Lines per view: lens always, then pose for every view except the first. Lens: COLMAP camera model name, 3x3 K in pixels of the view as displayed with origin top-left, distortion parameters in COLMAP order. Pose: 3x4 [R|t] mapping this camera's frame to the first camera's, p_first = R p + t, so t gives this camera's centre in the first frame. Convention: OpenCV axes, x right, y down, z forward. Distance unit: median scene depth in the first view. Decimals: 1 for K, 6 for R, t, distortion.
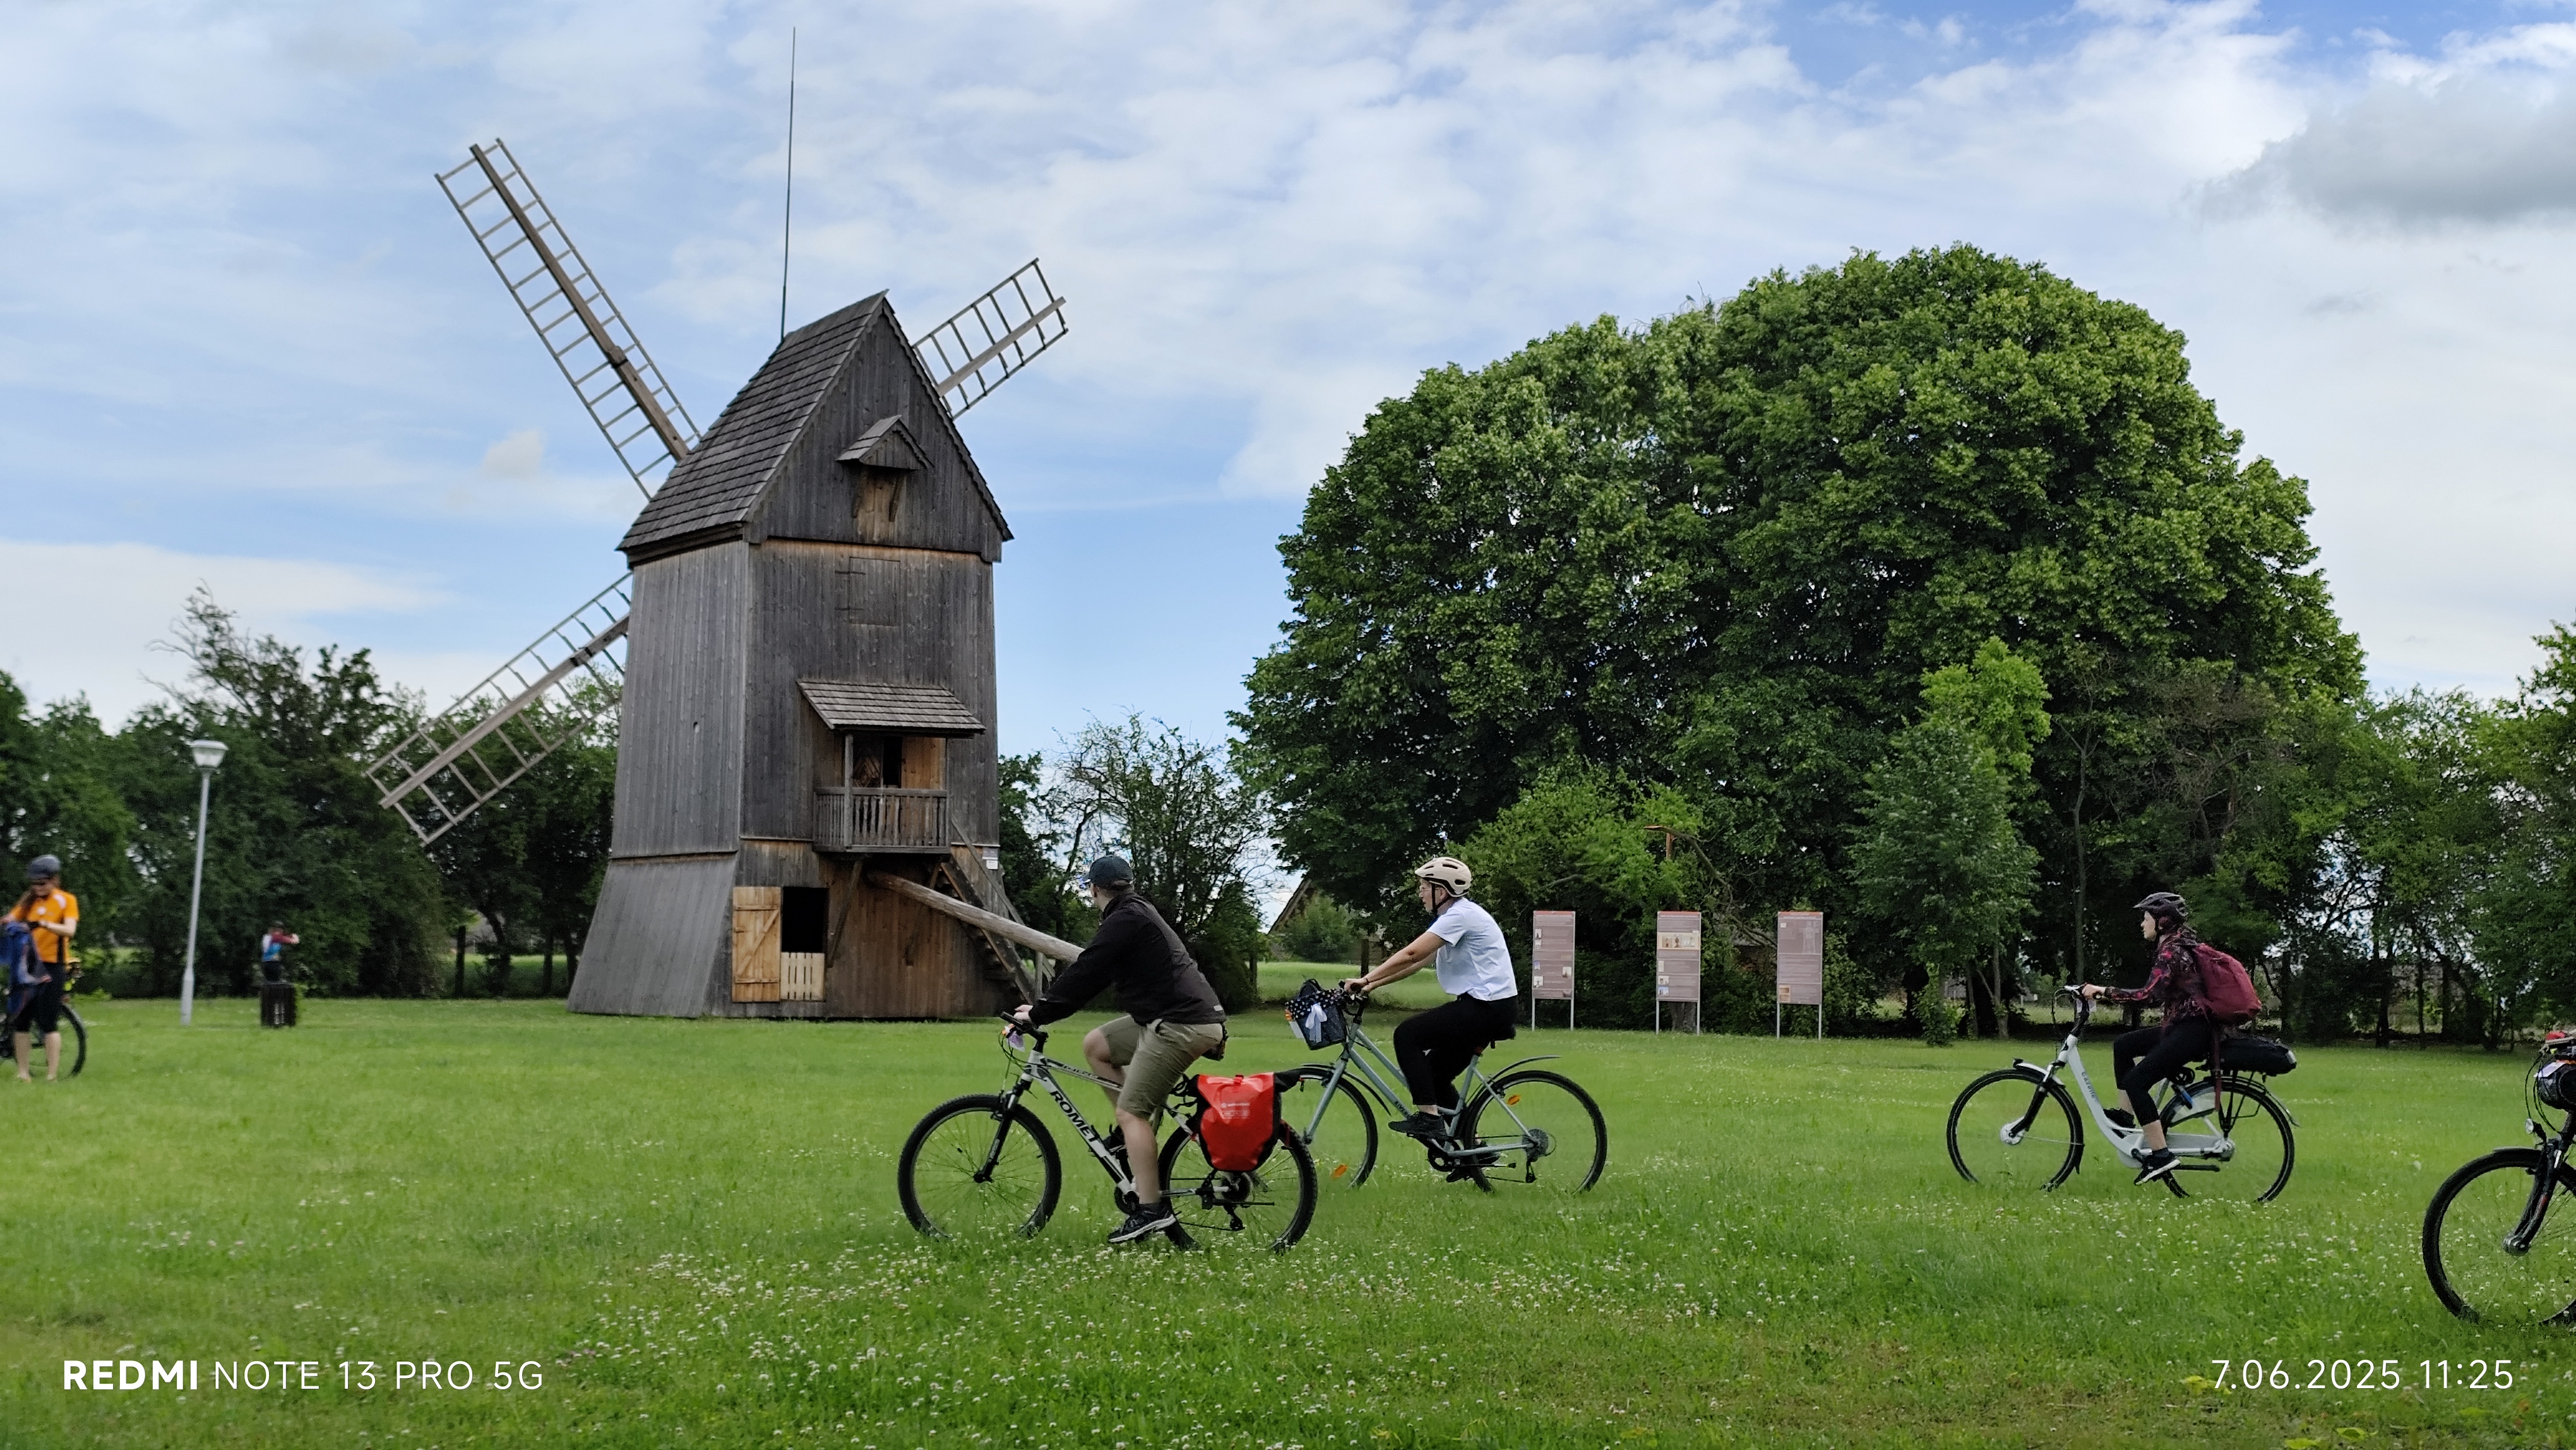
lens RADIAL K [[3446.1, 0, 1288.2], [0, 3446.1, 724.2], [0, 0, 1]] dist [0.021112, 0.000000]
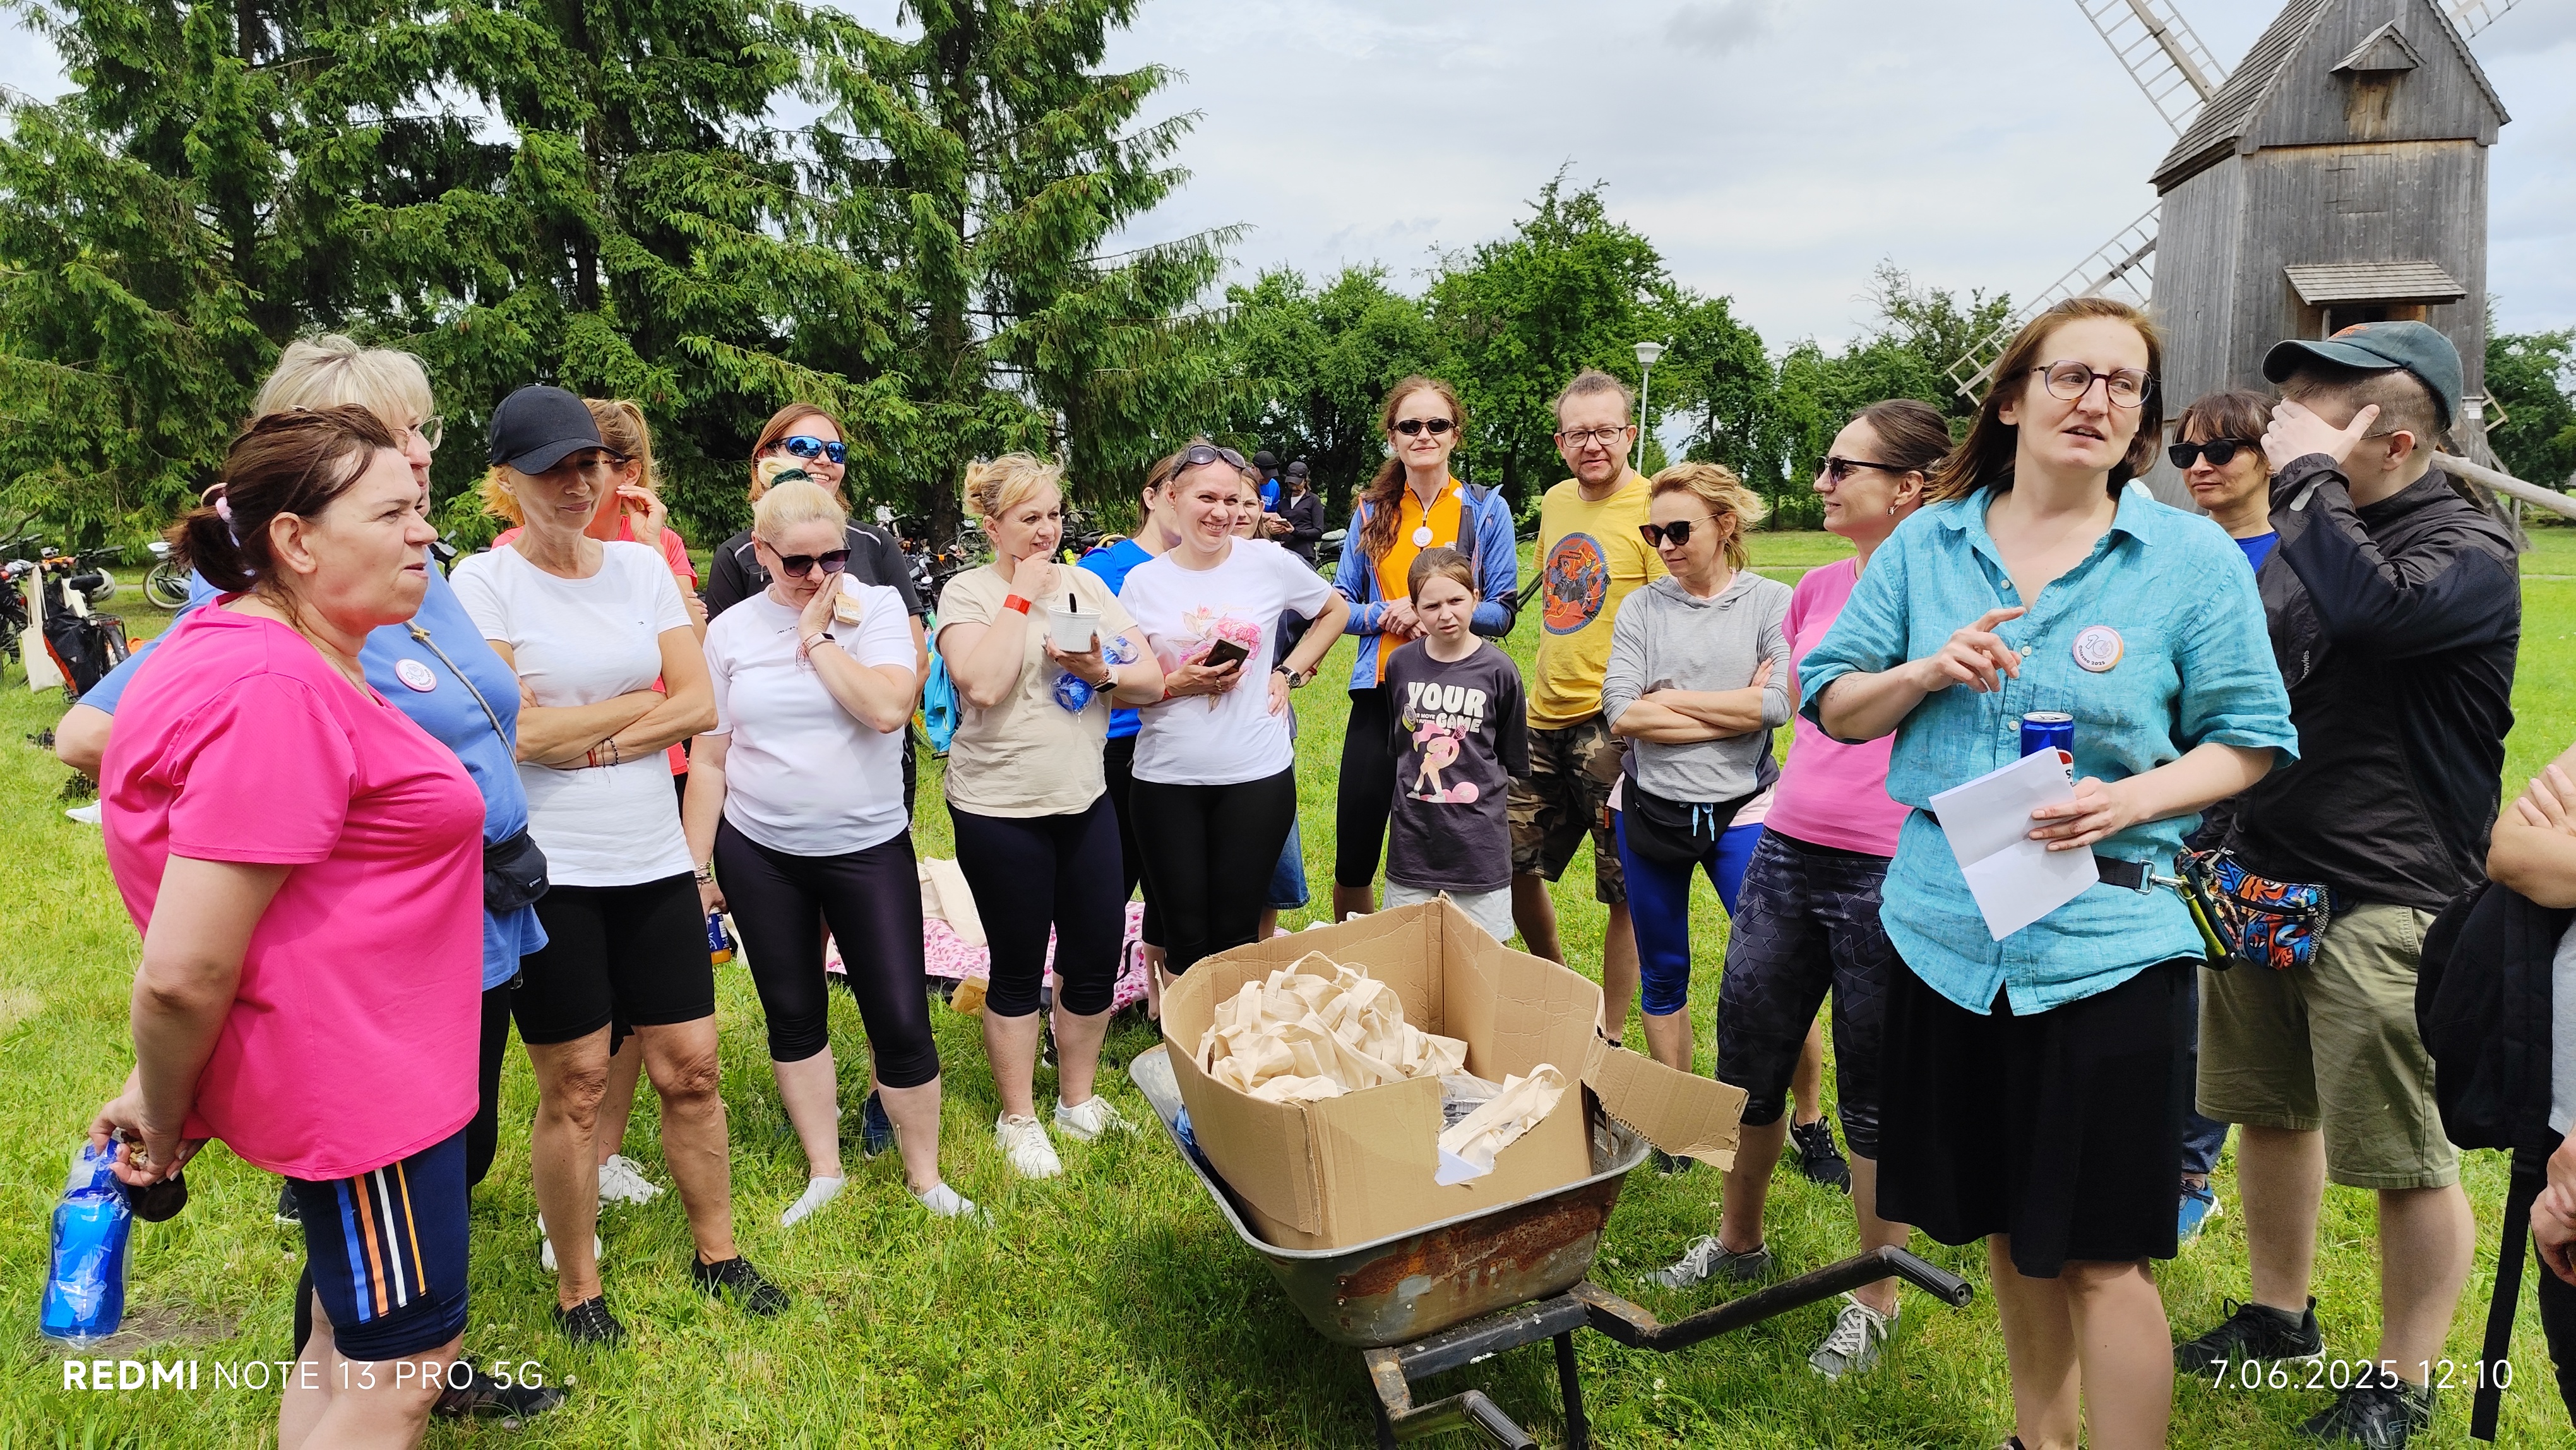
lens RADIAL K [[1836.7, 0, 1289.3], [0, 1836.7, 722.3], [0, 0, 1]] dist [0.010329, -0.007389]
pose [[0.764347, 0.055566, -0.642406, 0.012653], [0.065888, 0.984335, 0.163536, 0.014921], [0.641430, -0.167326, 0.748712, 0.265872]]
